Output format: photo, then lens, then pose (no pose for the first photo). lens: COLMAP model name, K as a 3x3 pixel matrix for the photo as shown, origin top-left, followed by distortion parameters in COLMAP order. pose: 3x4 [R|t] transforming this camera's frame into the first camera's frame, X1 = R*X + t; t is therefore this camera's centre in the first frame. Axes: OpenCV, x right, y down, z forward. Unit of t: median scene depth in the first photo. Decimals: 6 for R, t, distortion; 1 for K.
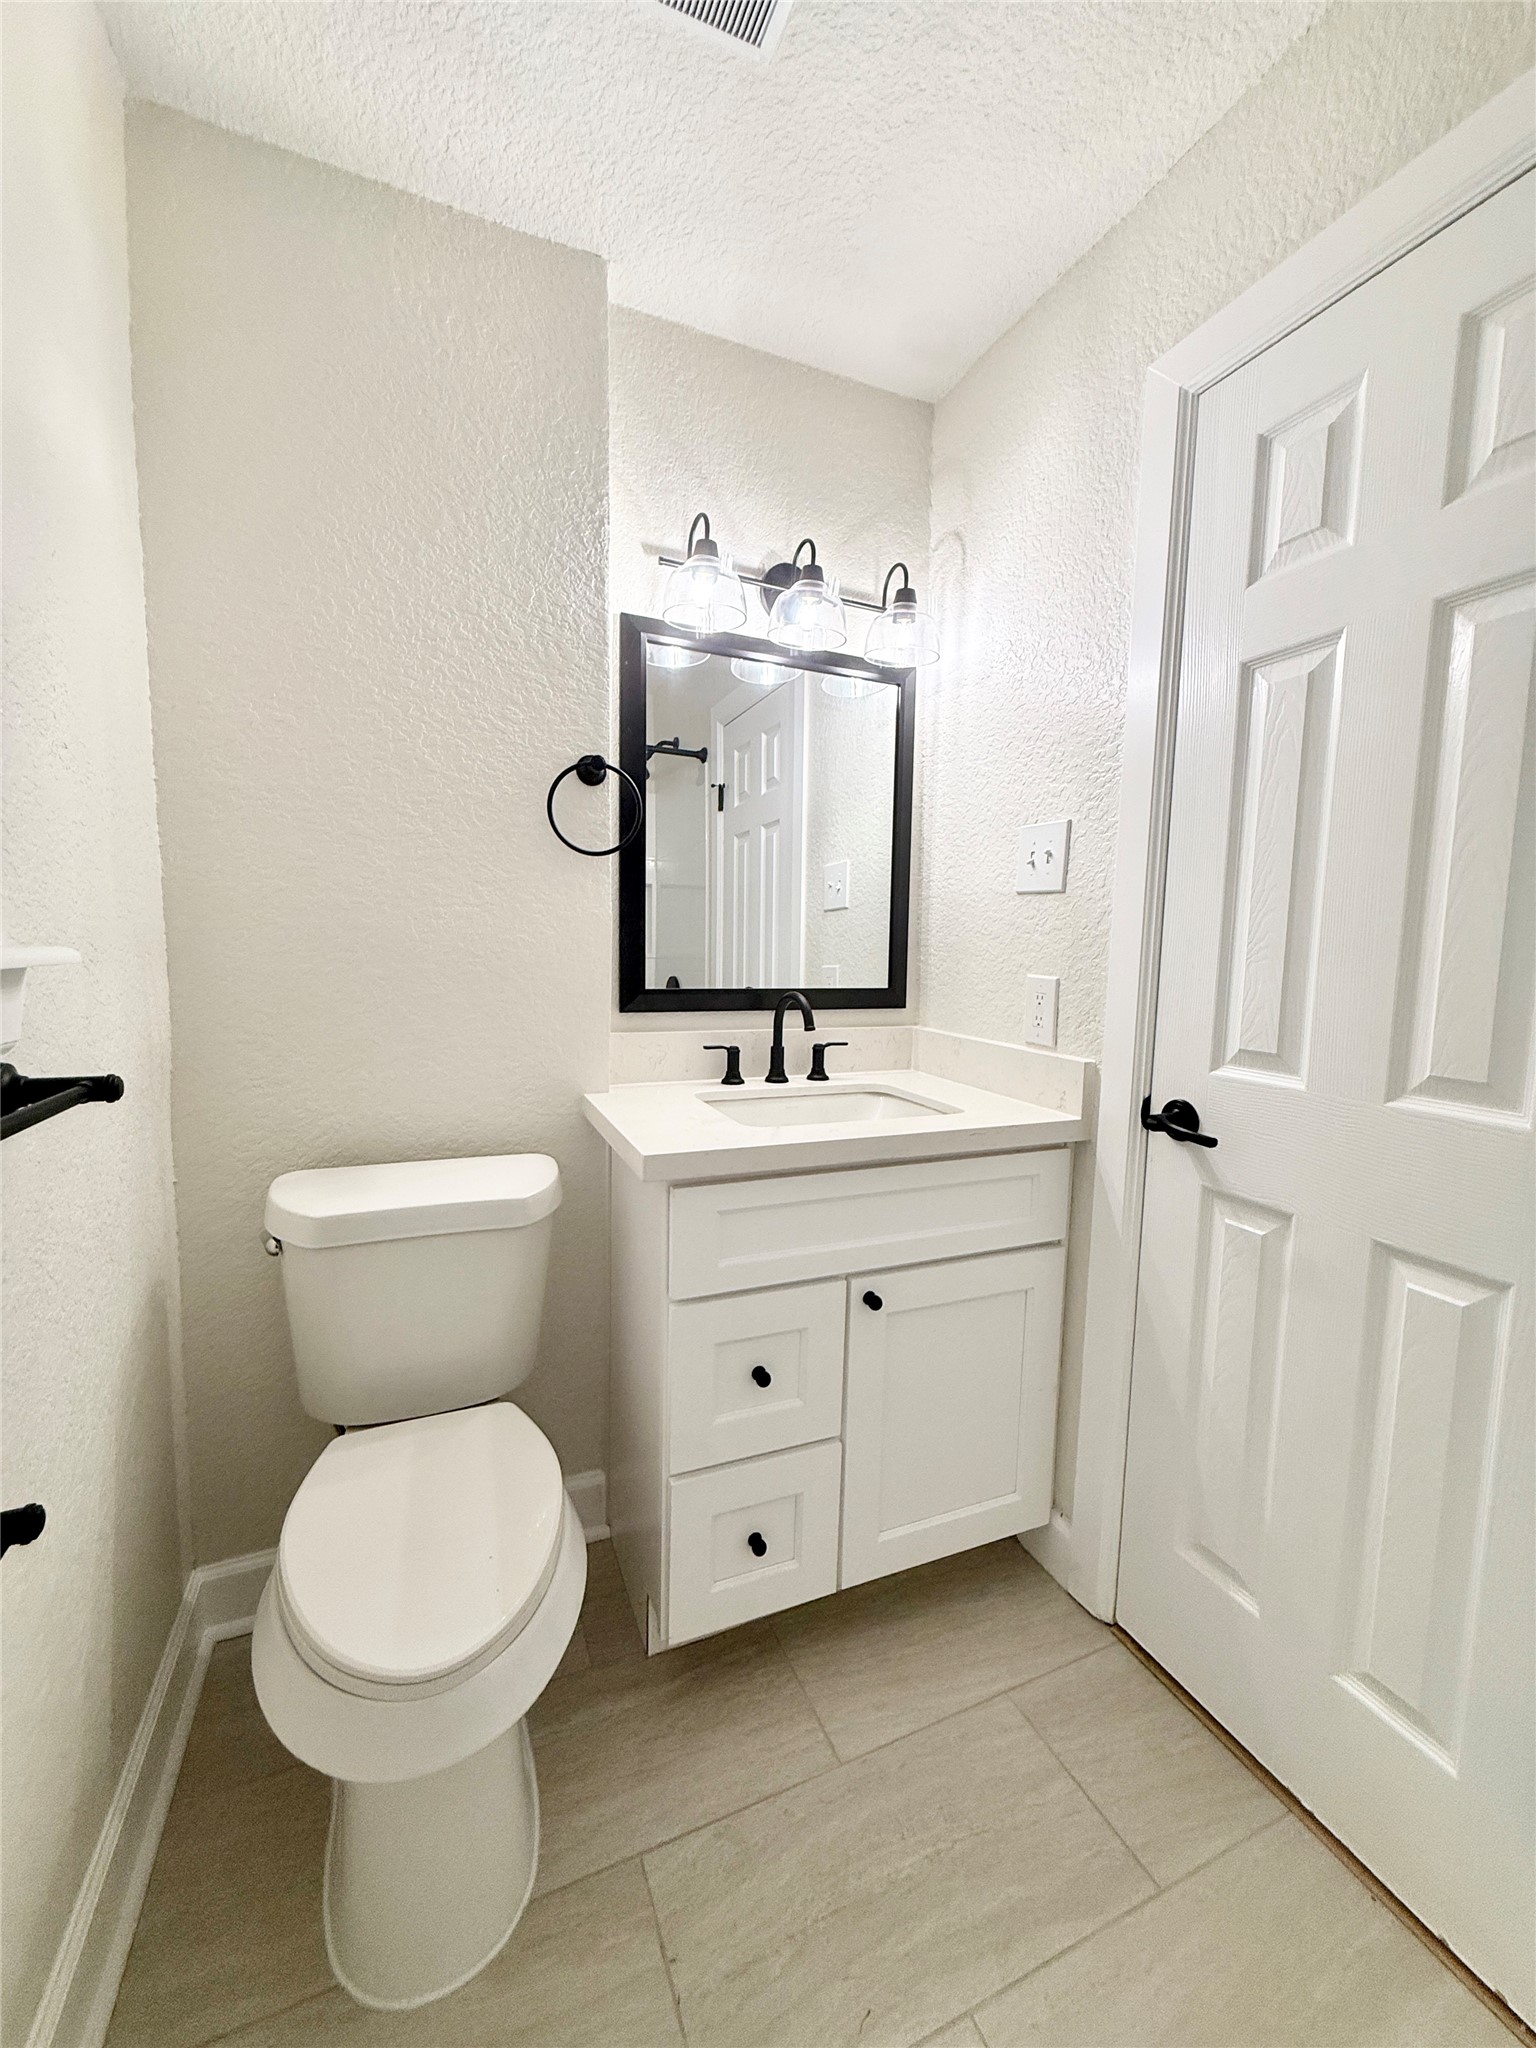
lens RADIAL K [[815.8, 0, 766.5], [0, 815.8, 1021.0], [0, 0, 1]] dist [-0.001448, 0.001048]
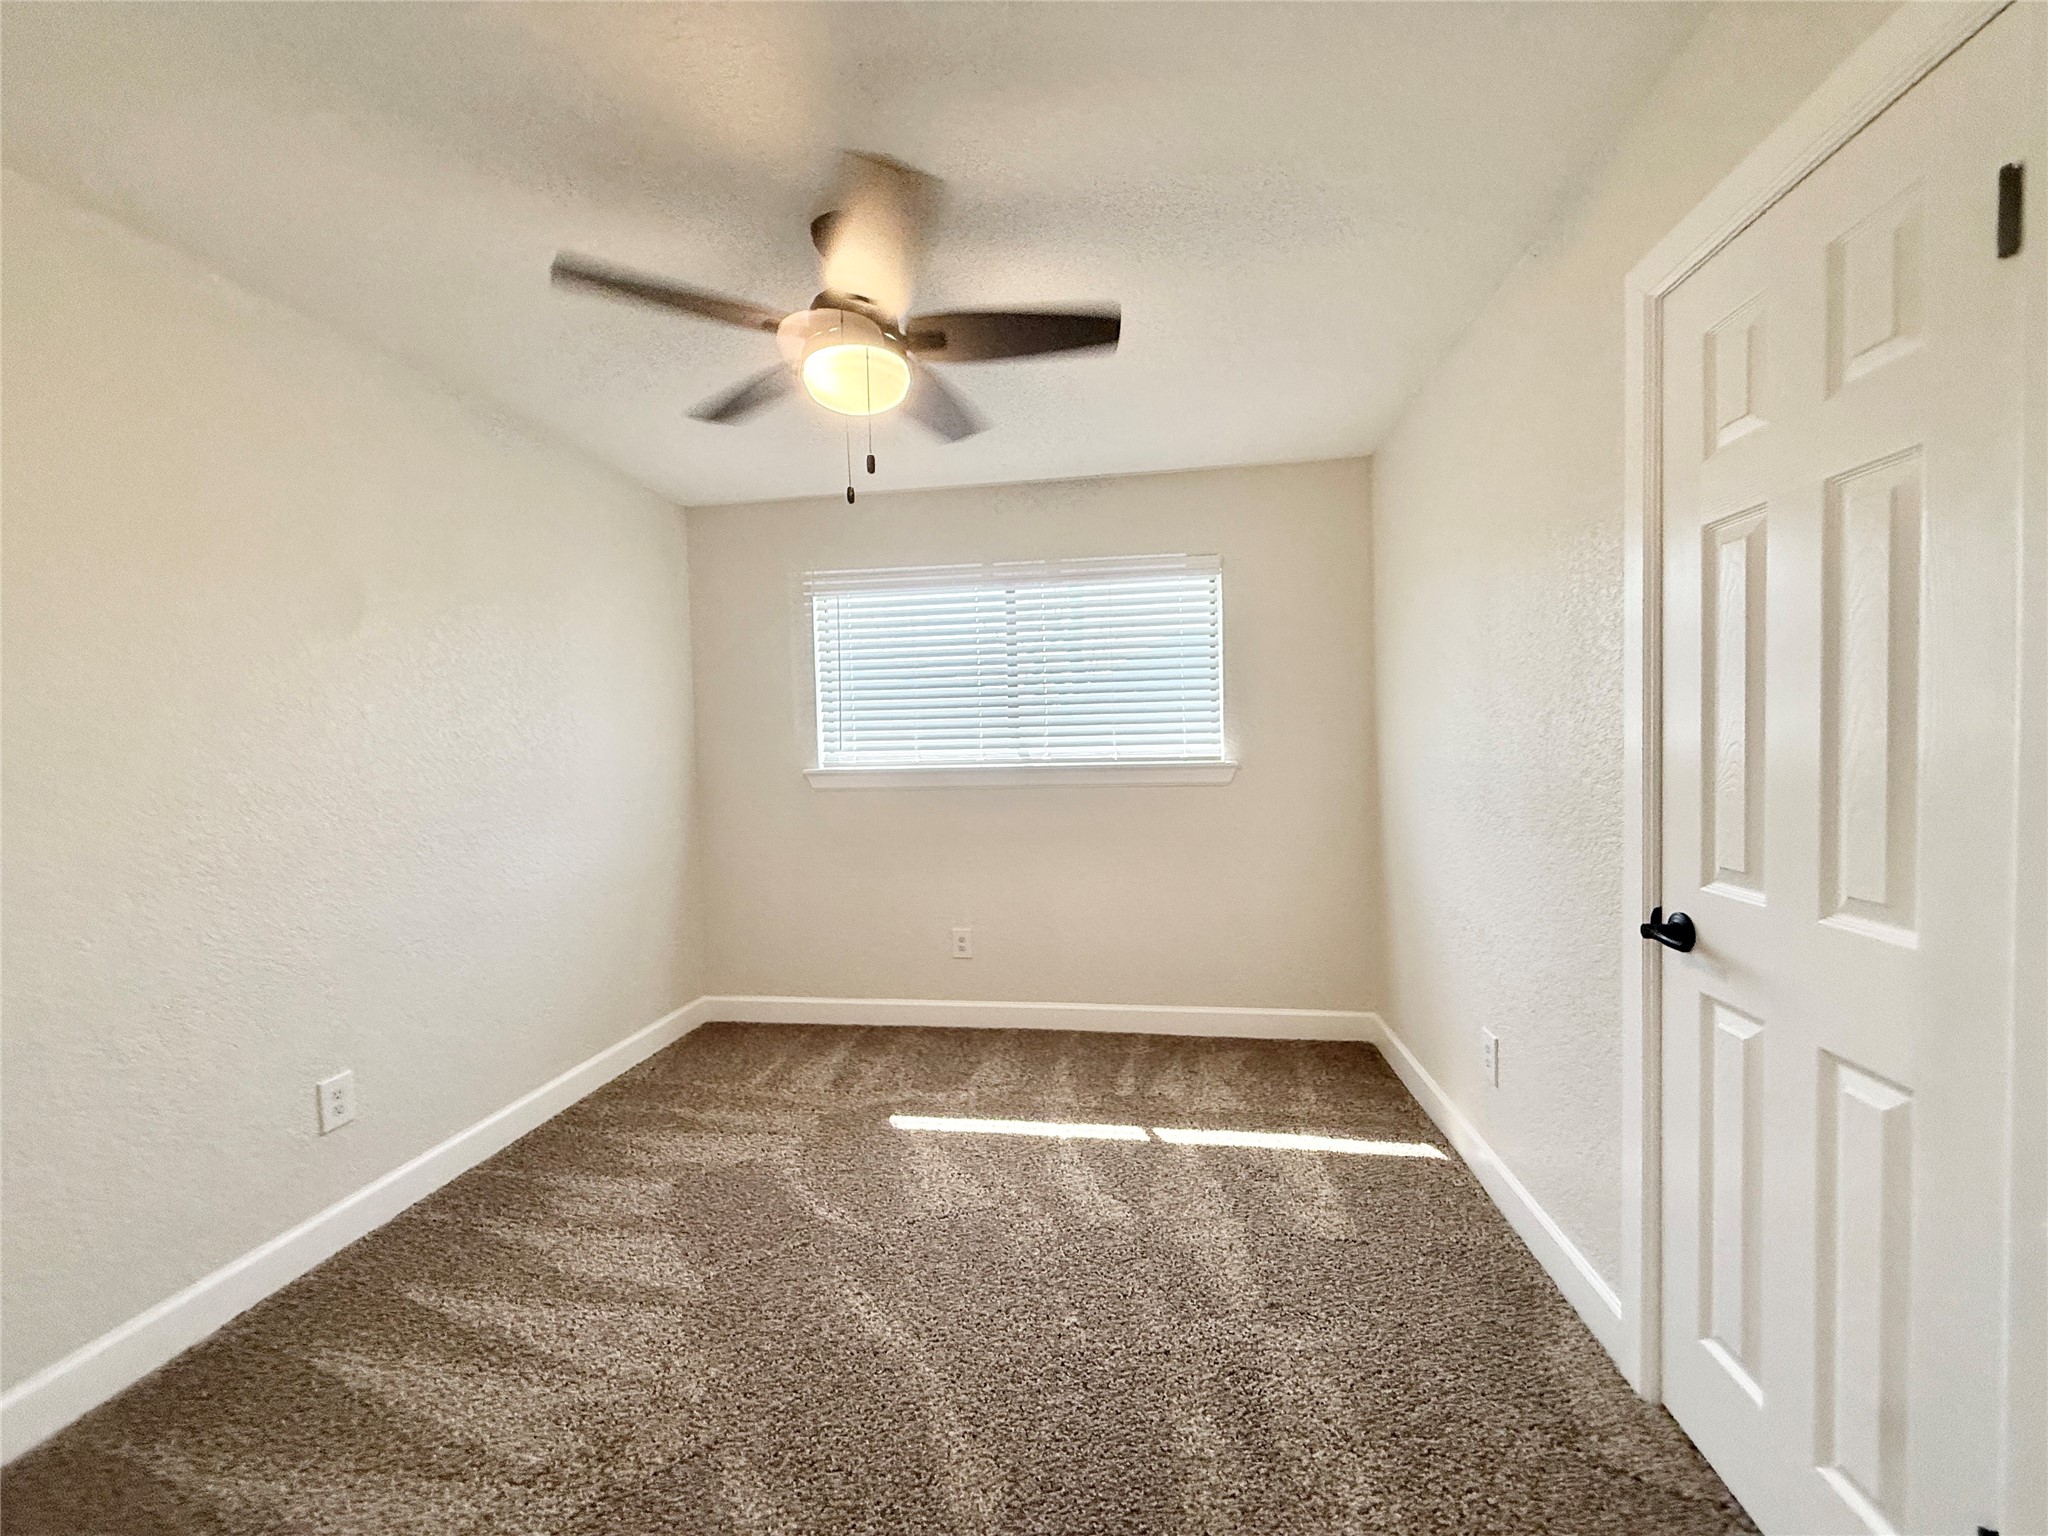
lens RADIAL K [[815.8, 0, 1023.0], [0, 815.8, 761.3], [0, 0, 1]] dist [-0.001448, 0.001048]
pose [[0.854389, -0.023285, -0.519112, 0.384928], [-0.013528, 0.997660, -0.067017, -0.022356], [0.519458, 0.064281, 0.852075, -0.479773]]
